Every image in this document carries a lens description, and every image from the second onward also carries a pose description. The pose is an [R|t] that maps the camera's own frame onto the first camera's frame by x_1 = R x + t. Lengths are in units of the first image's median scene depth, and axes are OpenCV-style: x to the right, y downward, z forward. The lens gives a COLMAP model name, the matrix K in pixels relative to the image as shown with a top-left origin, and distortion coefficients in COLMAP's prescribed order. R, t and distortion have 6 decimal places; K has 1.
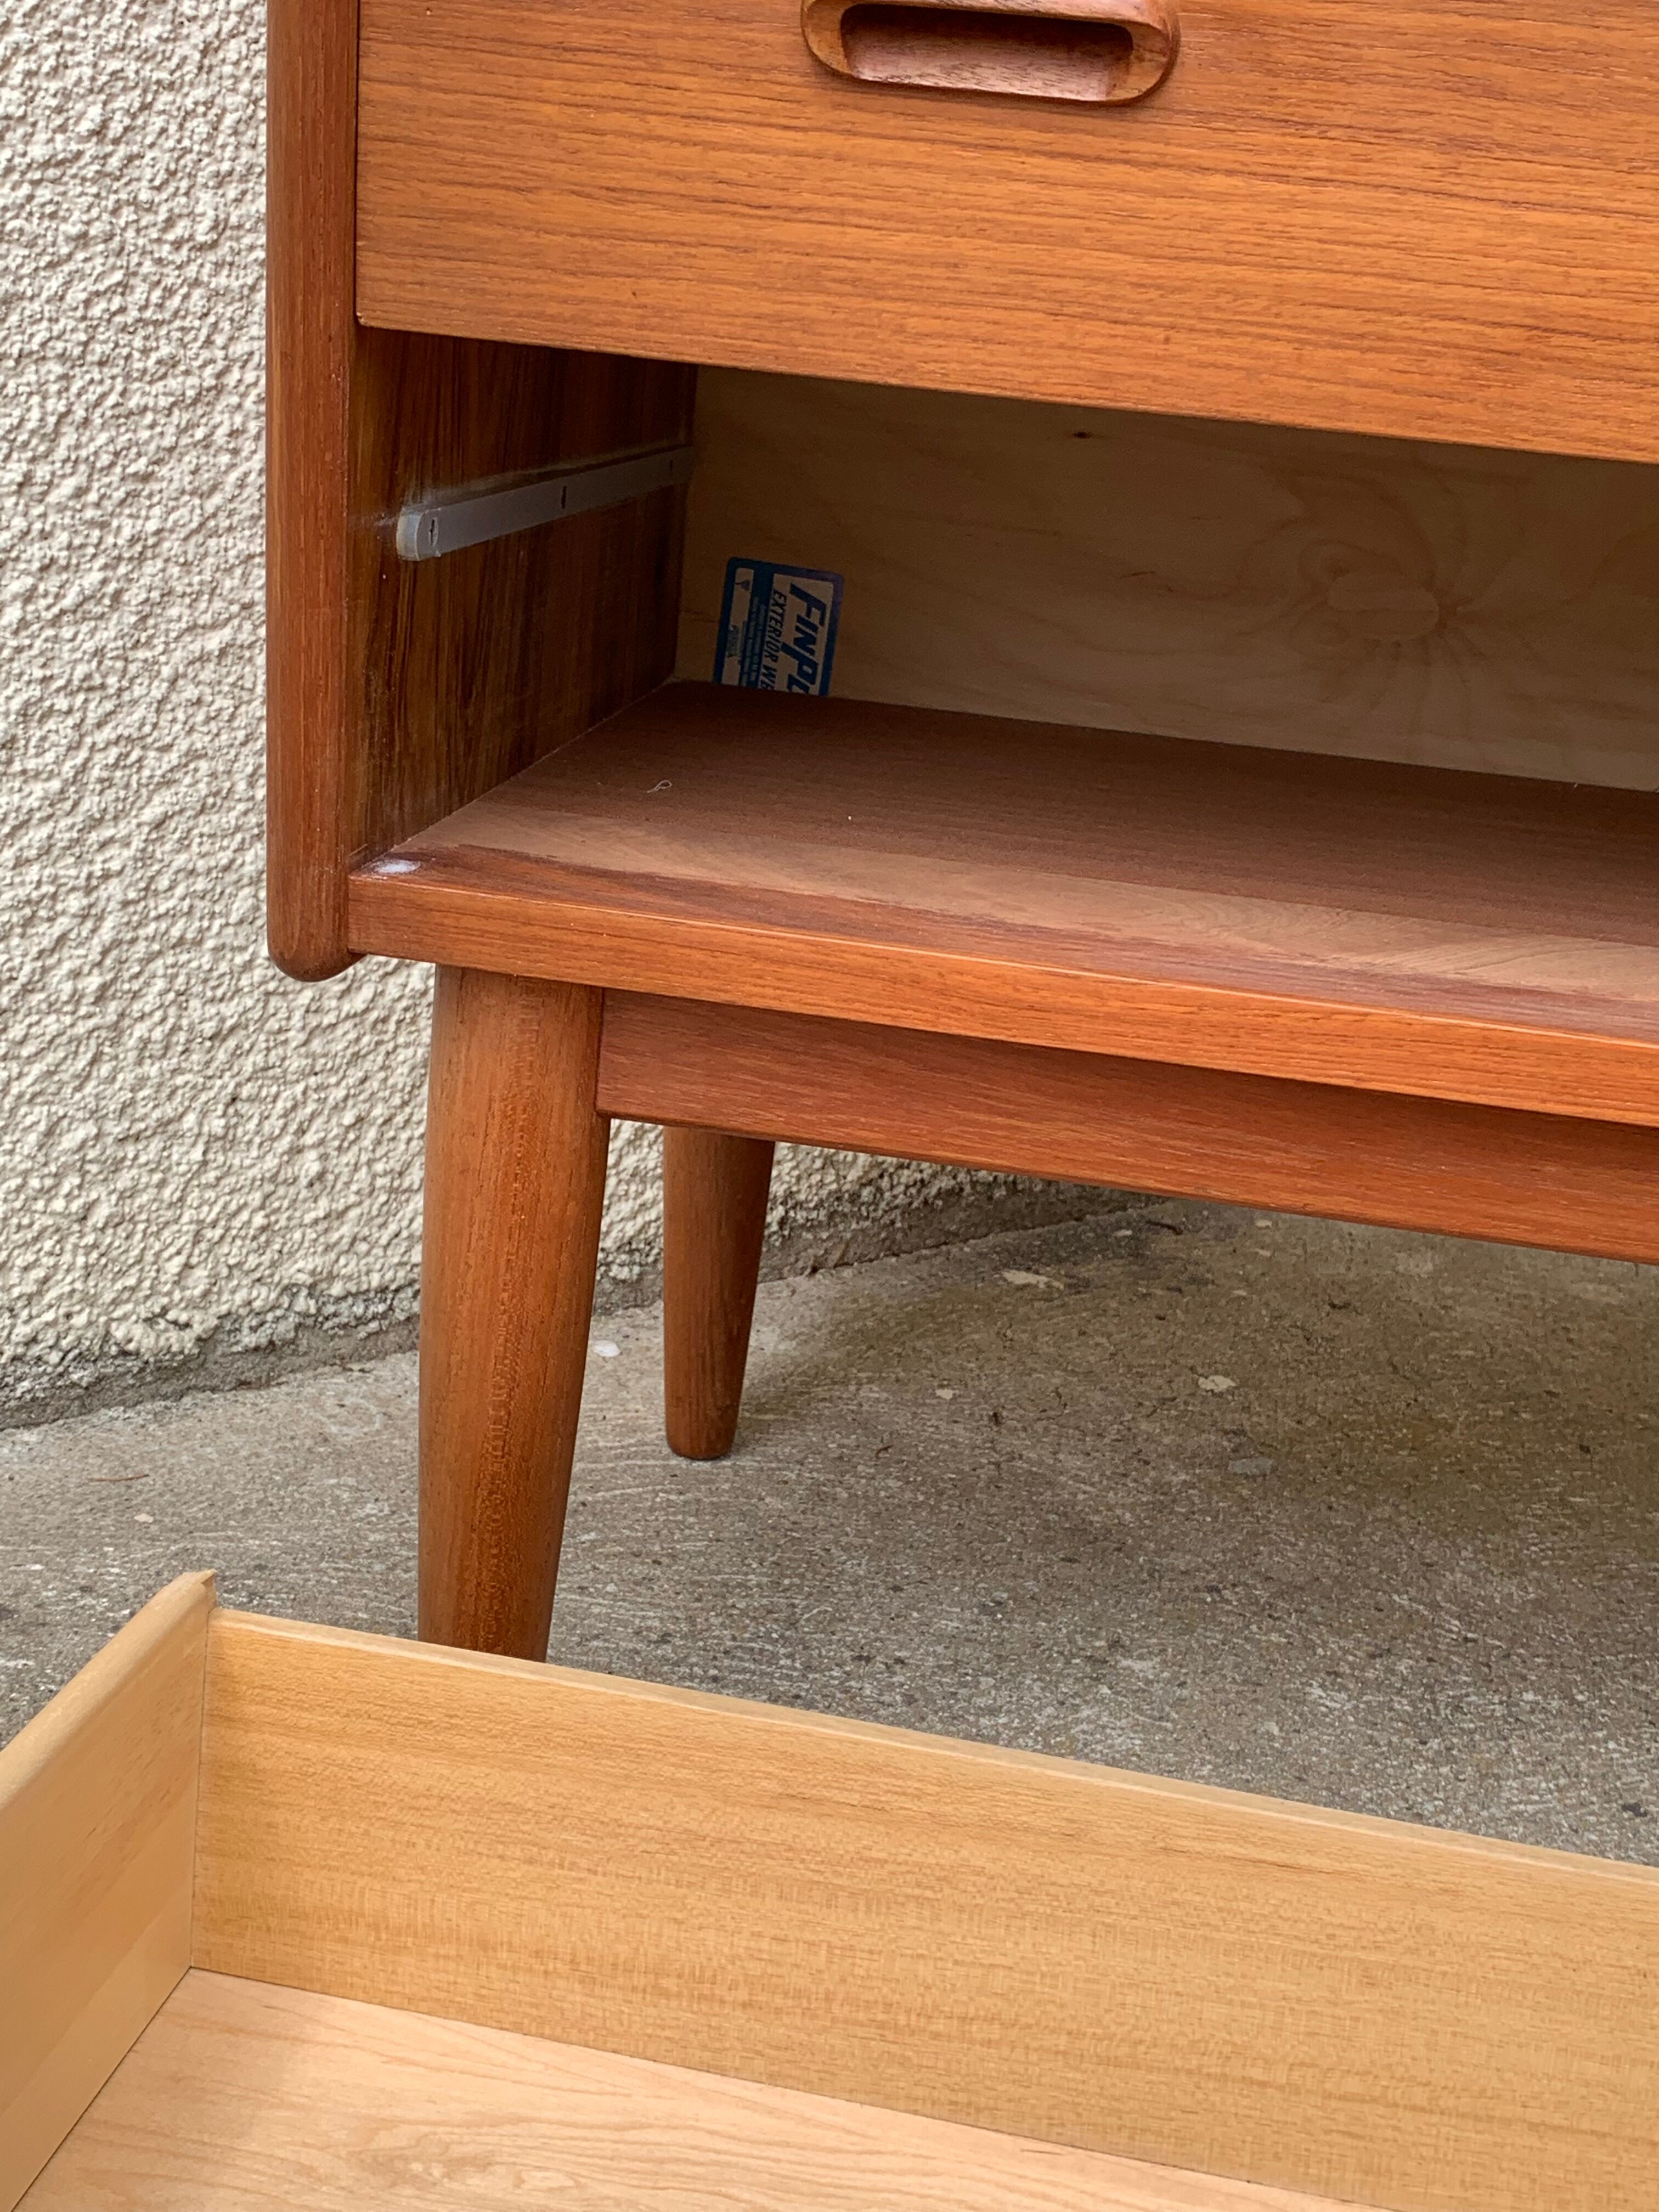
lens RADIAL K [[2779.3, 0, 851.5], [0, 2779.3, 1083.3], [0, 0, 1]] dist [0.020207, 0.000000]
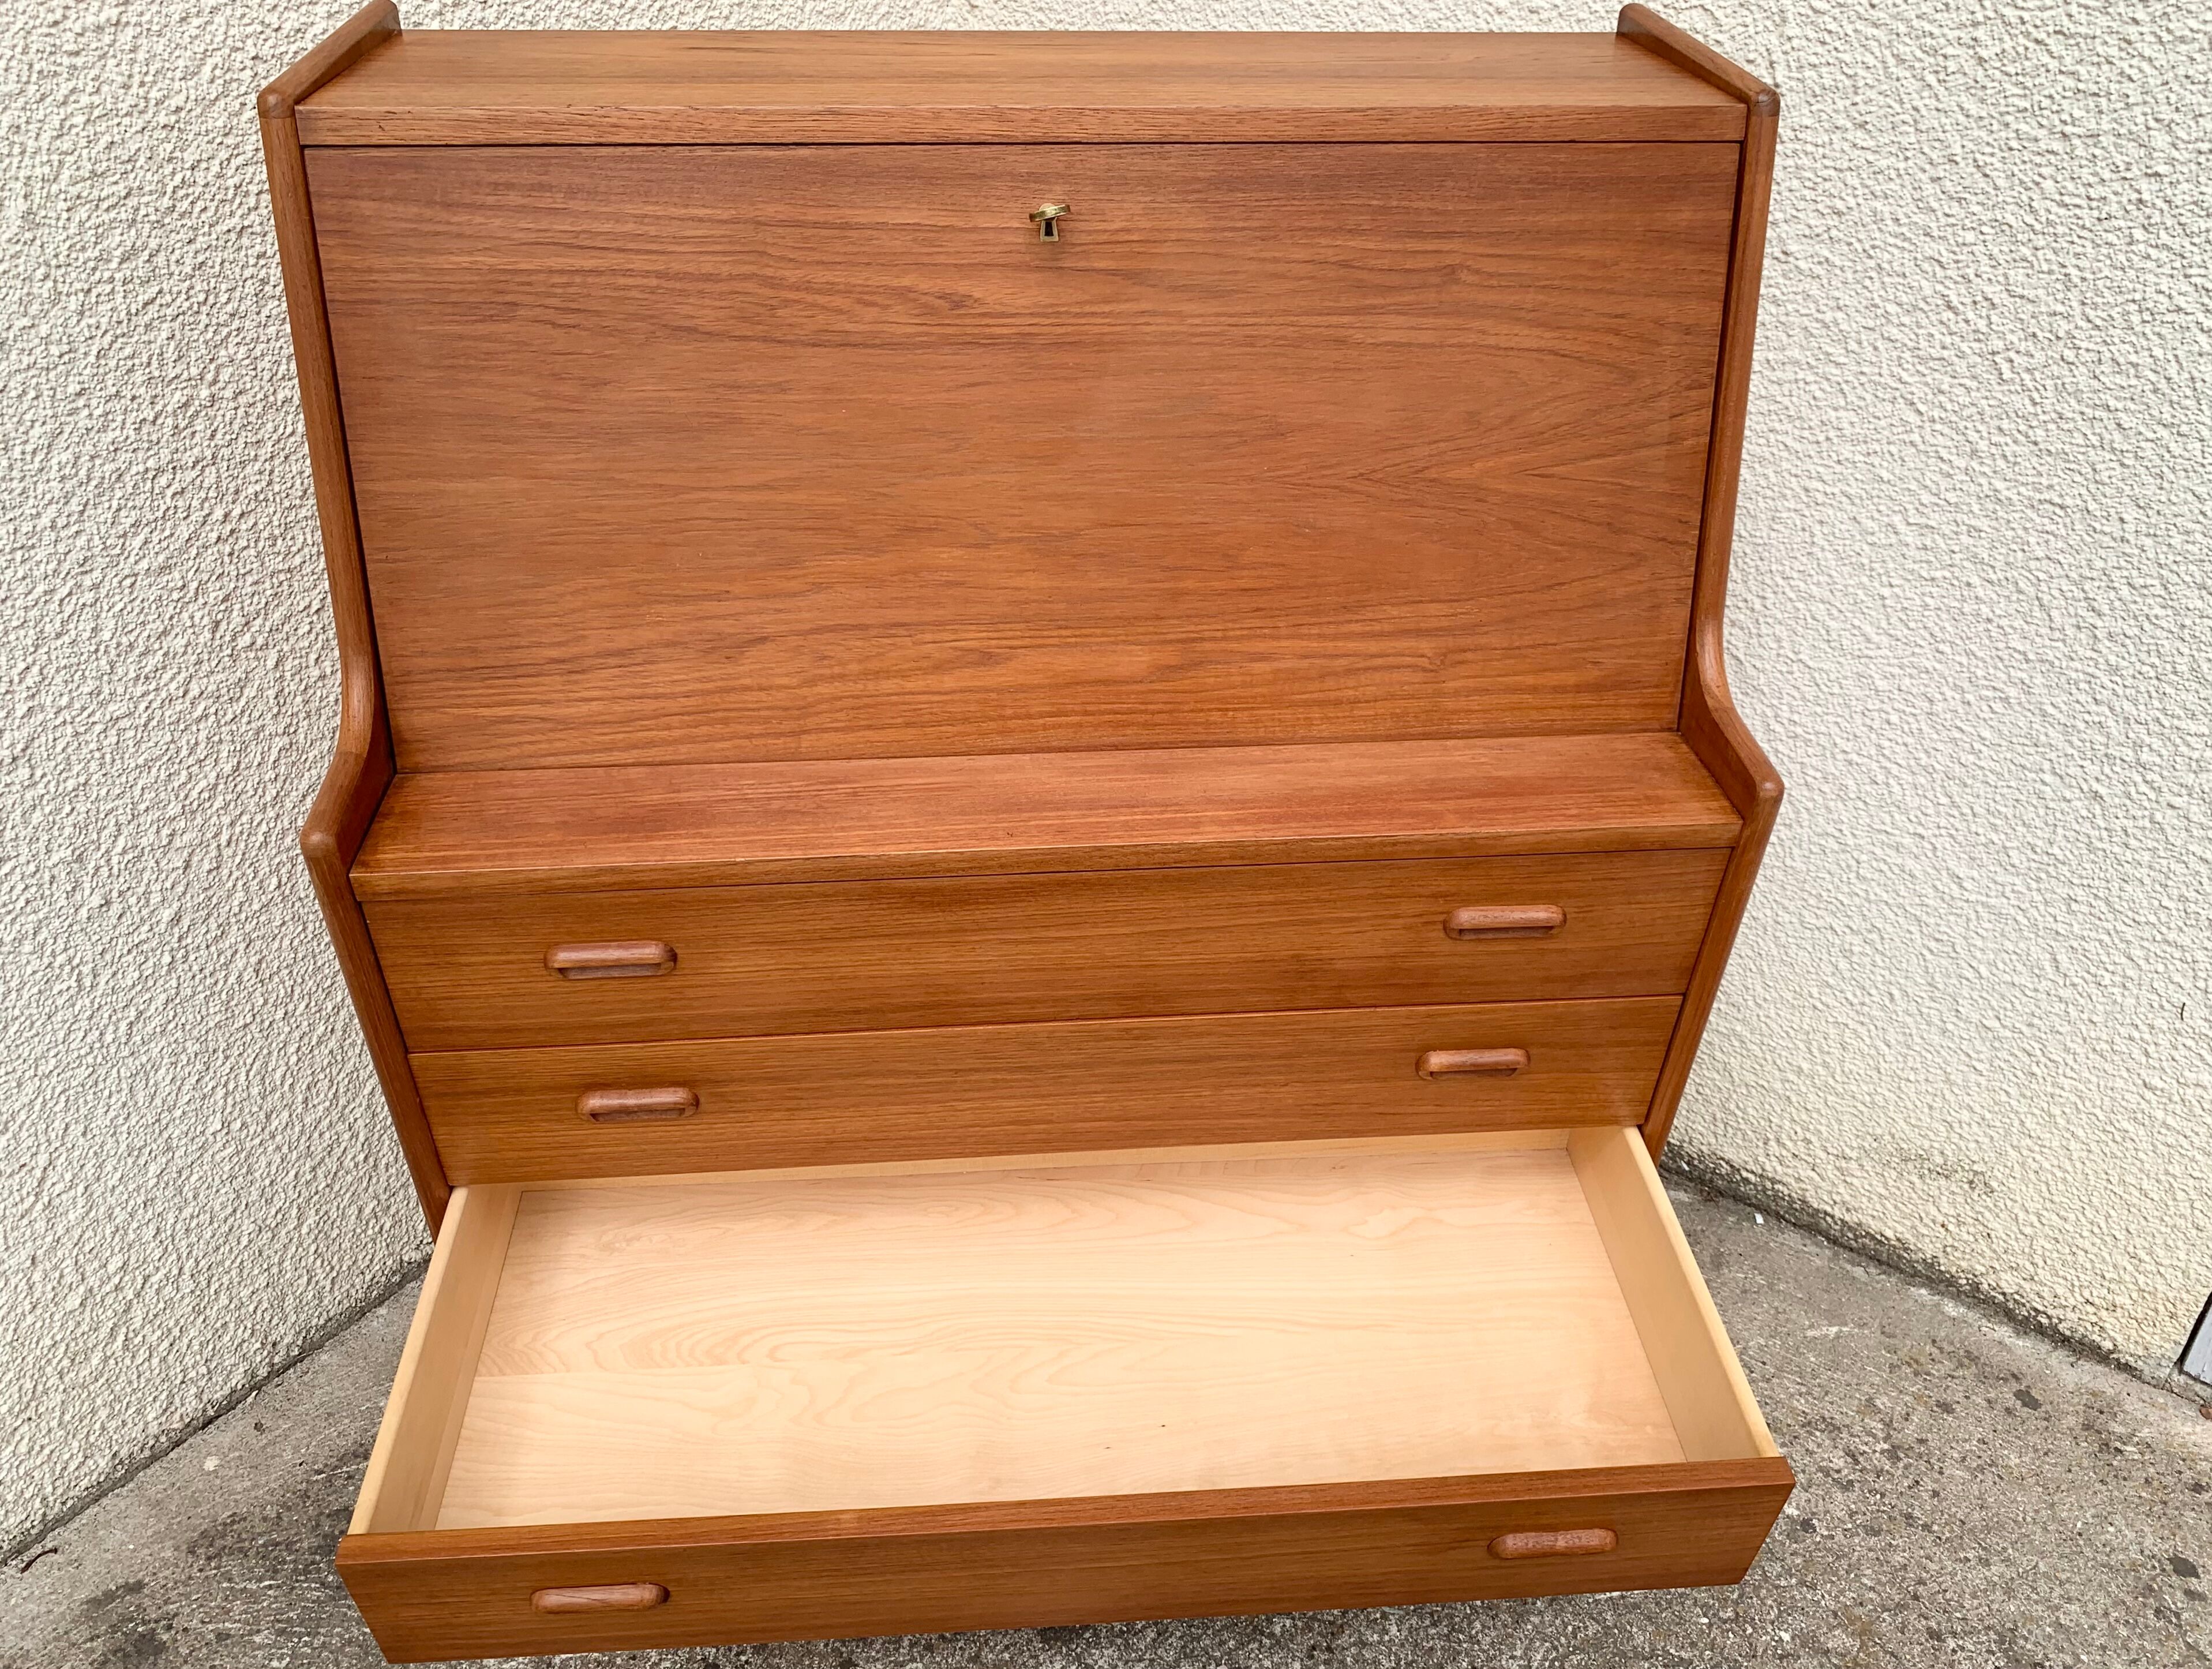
lens RADIAL K [[1798.3, 0, 1128.3], [0, 1798.3, 811.0], [0, 0, 1]] dist [0.008595, 0.001981]
pose [[0.967932, -0.196517, 0.156492, 0.188697], [0.141227, 0.940854, 0.307976, -0.698359], [-0.207758, -0.275998, 0.938436, -0.534600]]
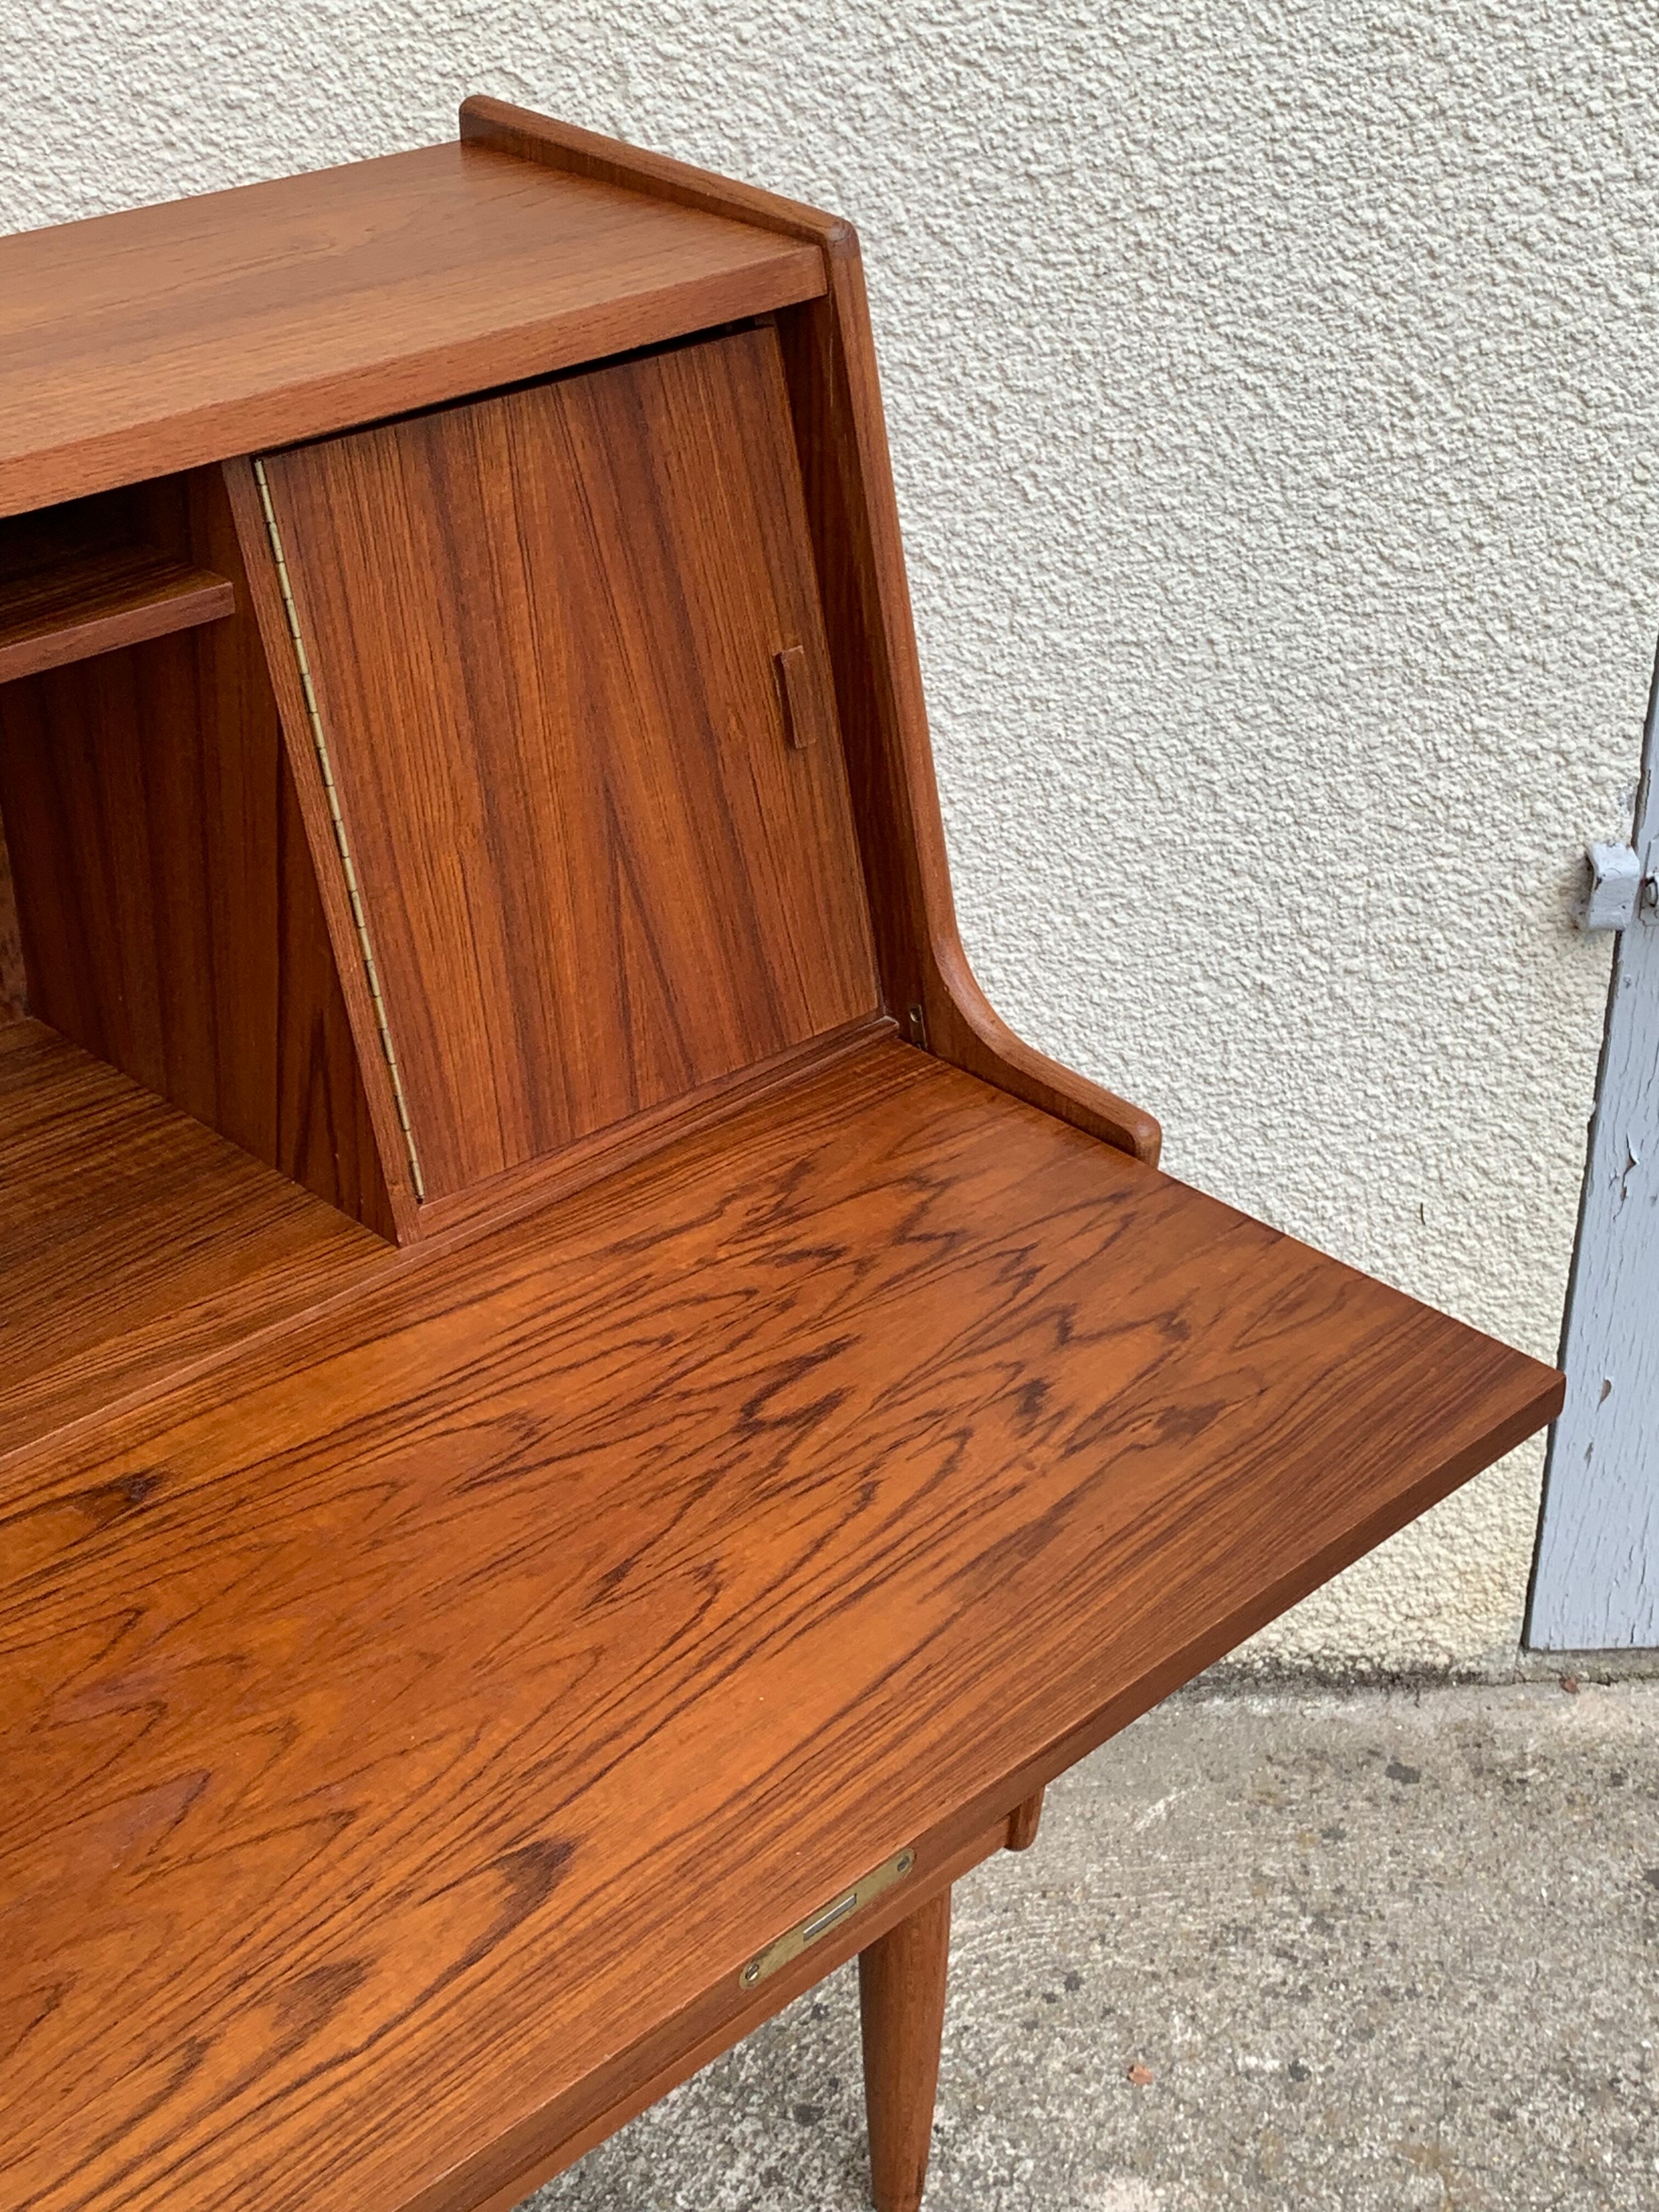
lens RADIAL K [[3098.8, 0, 814.2], [0, 3098.8, 1105.6], [0, 0, 1]] dist [0.076892, 0.000000]
pose [[0.604930, -0.485464, 0.631177, -0.202840], [0.276103, 0.871362, 0.405579, -0.923272], [-0.746878, -0.071077, 0.661151, -0.385460]]
